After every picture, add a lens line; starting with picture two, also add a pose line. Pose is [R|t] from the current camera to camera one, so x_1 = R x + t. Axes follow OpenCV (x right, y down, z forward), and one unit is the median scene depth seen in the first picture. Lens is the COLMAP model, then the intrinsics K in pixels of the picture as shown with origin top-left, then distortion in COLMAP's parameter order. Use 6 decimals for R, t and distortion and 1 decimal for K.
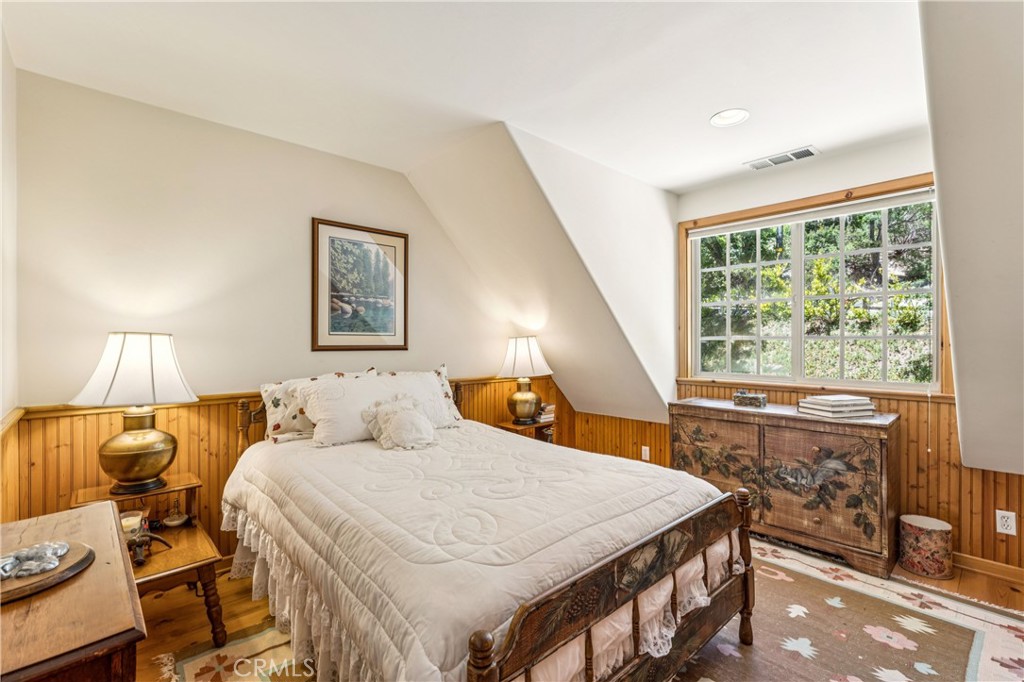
lens RADIAL K [[469.8, 0, 499.8], [0, 469.8, 342.2], [0, 0, 1]] dist [-0.001726, -0.000407]
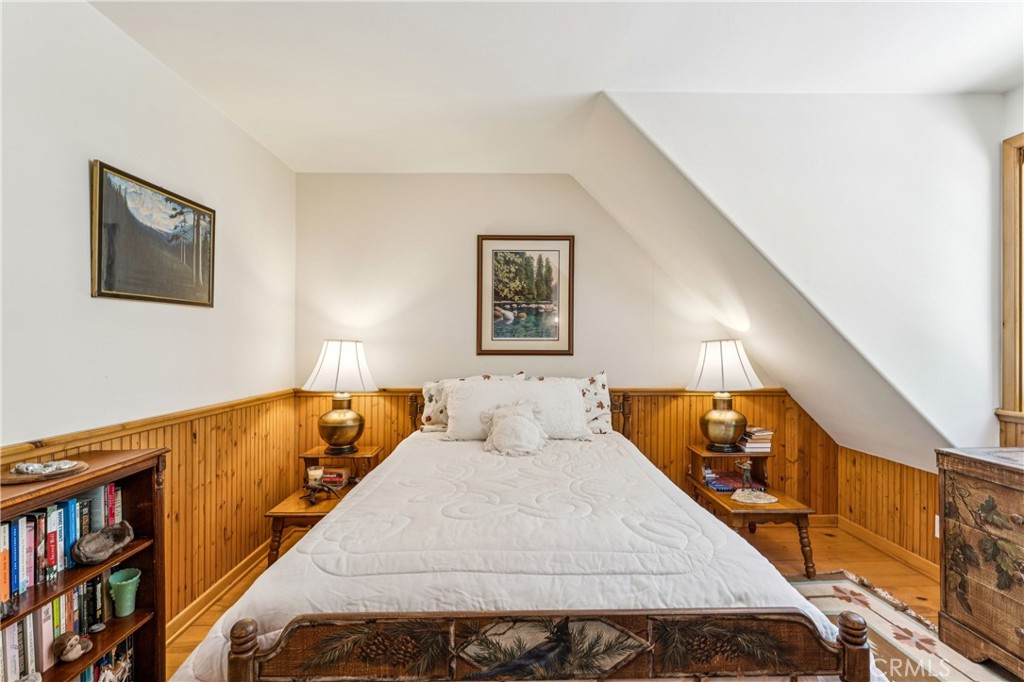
lens RADIAL K [[469.8, 0, 499.8], [0, 469.8, 342.2], [0, 0, 1]] dist [-0.001726, -0.000407]
pose [[0.744503, -0.003879, -0.667608, 0.374967], [-0.001172, 0.999974, -0.007117, -0.003213], [0.667618, 0.006081, 0.744479, 0.198584]]
